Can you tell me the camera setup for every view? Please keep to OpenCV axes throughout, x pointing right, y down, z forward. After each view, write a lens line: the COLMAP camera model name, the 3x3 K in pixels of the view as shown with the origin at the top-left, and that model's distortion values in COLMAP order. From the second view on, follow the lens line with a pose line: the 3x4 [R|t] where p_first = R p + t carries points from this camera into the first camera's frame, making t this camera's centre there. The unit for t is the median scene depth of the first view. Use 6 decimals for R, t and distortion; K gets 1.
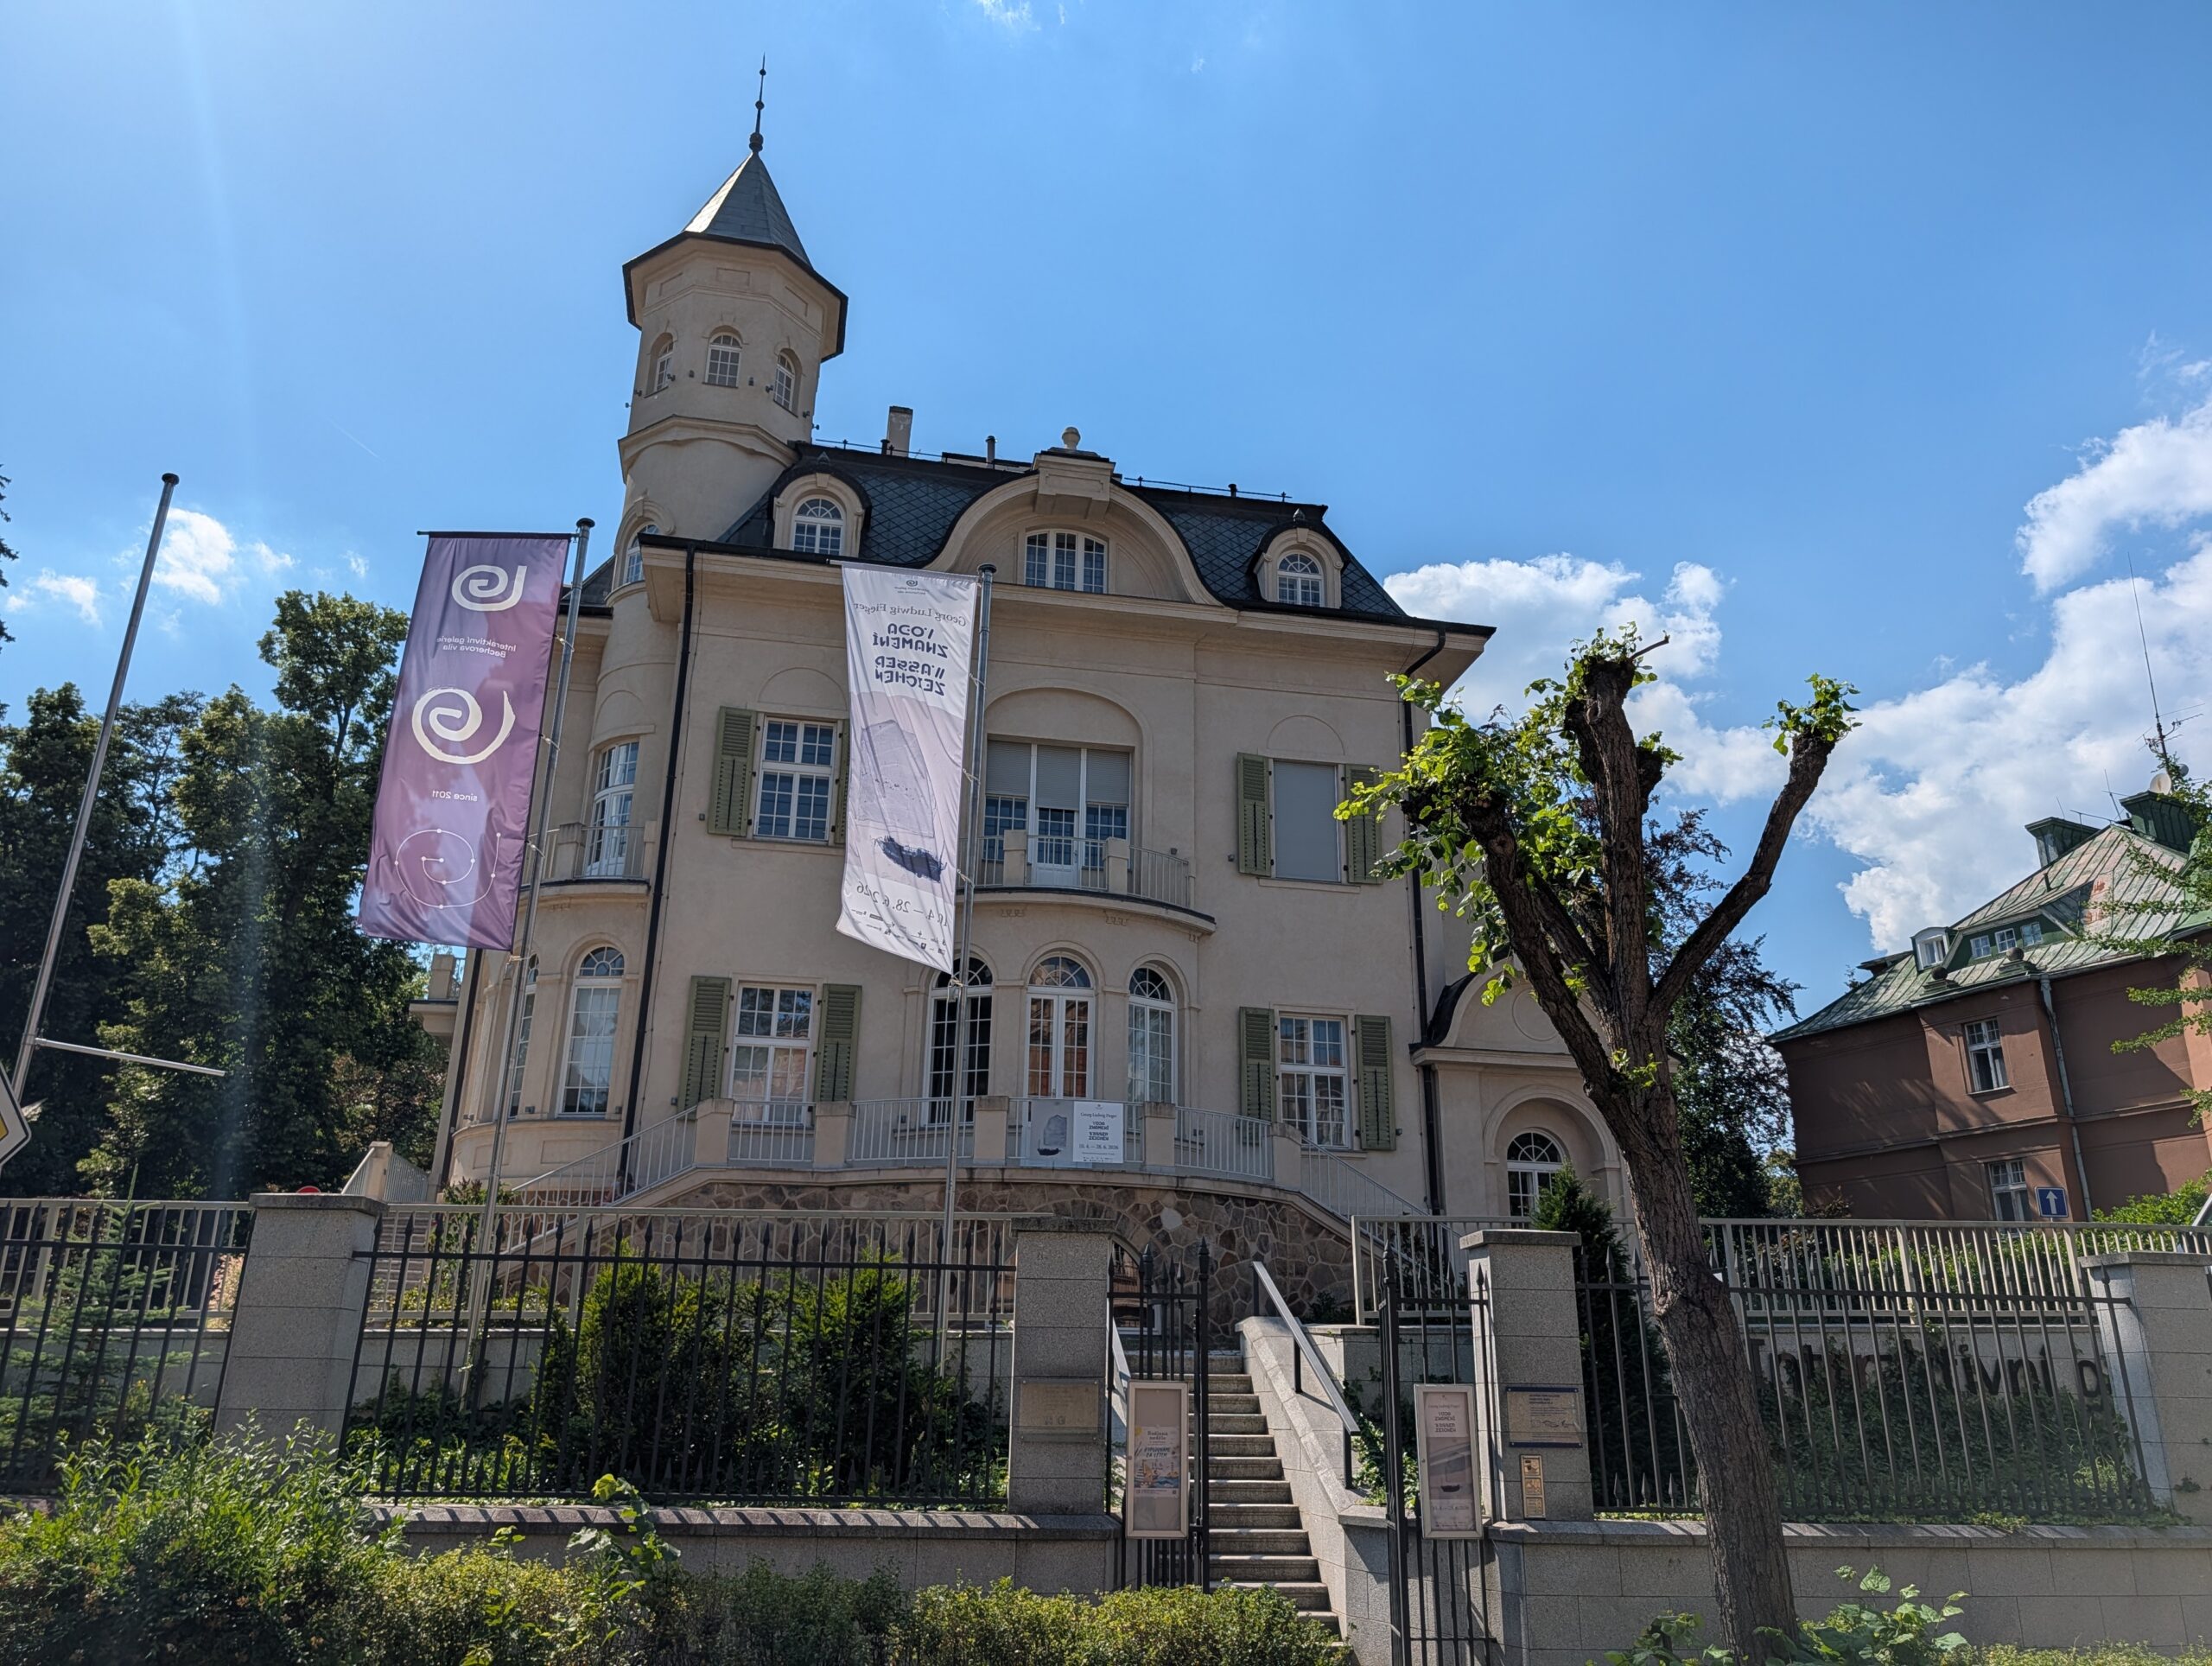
lens RADIAL K [[1548.6, 0, 1106.0], [0, 1548.6, 833.0], [0, 0, 1]] dist [-0.011212, -0.003516]
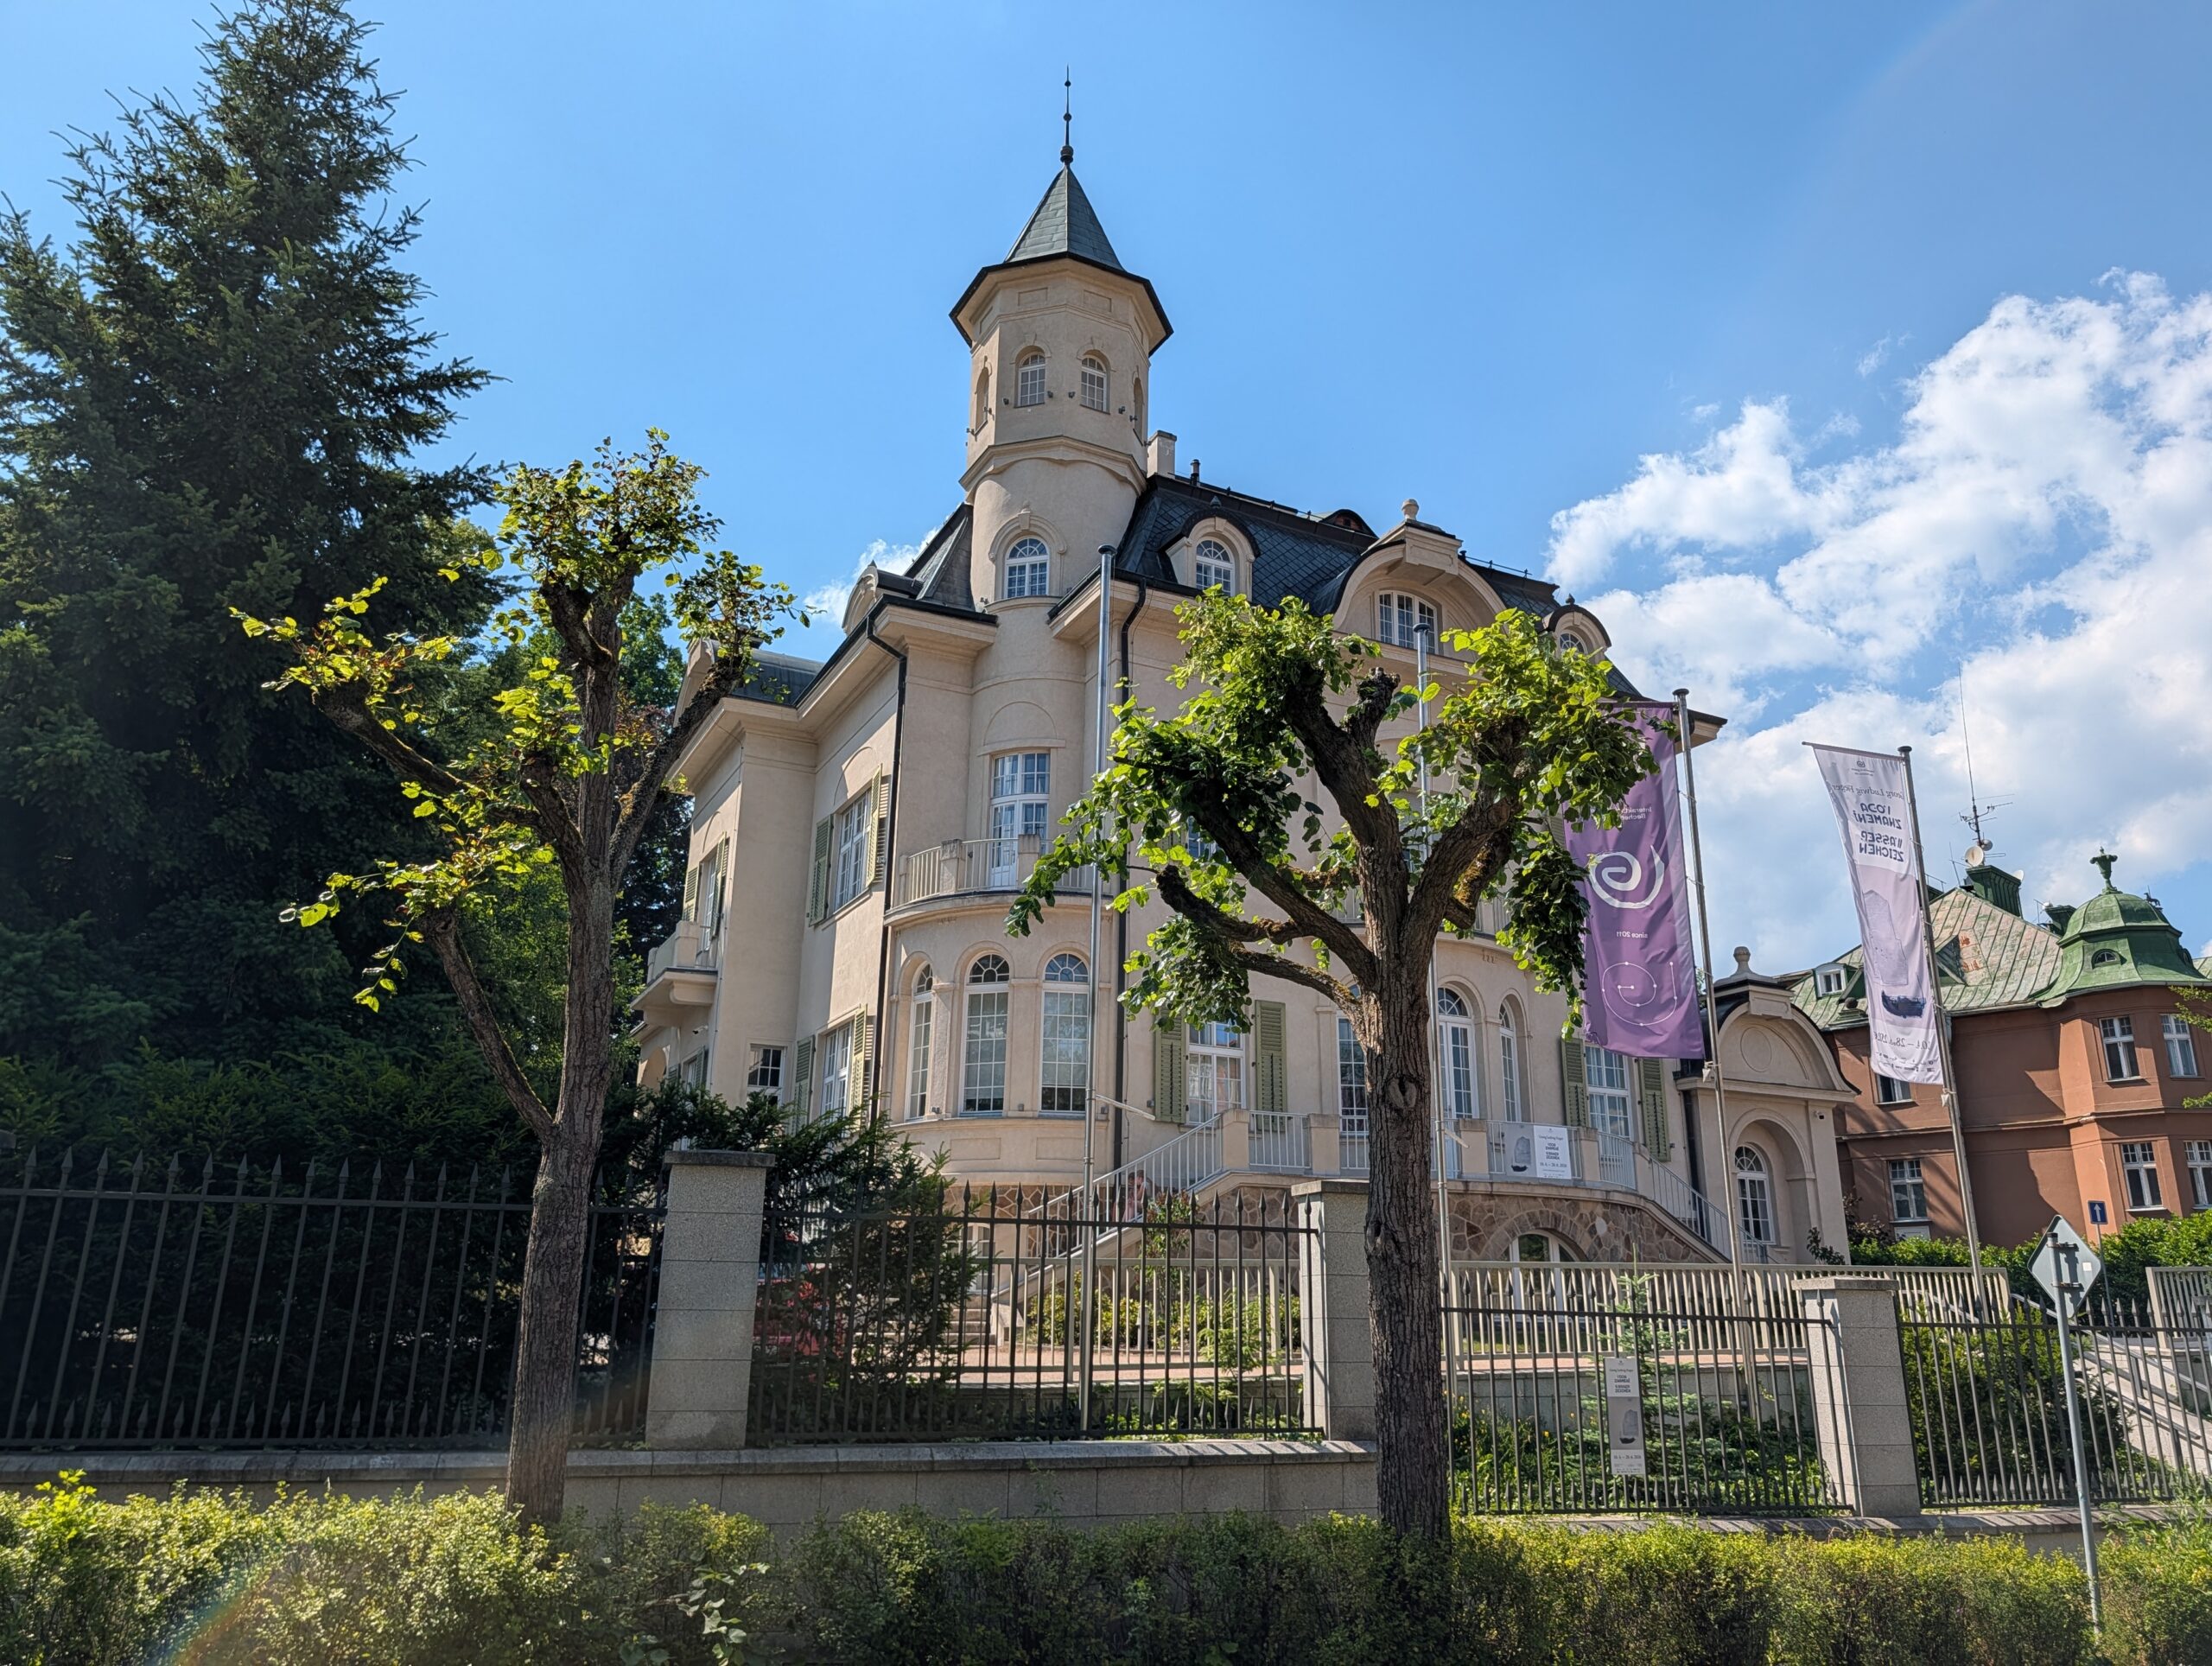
lens RADIAL K [[1548.6, 0, 1106.0], [0, 1548.6, 833.0], [0, 0, 1]] dist [-0.011212, -0.003516]
pose [[0.966325, 0.083354, 0.243449, -0.521368], [-0.095977, 0.994562, 0.040436, -0.052157], [-0.238755, -0.062440, 0.969070, -0.038309]]
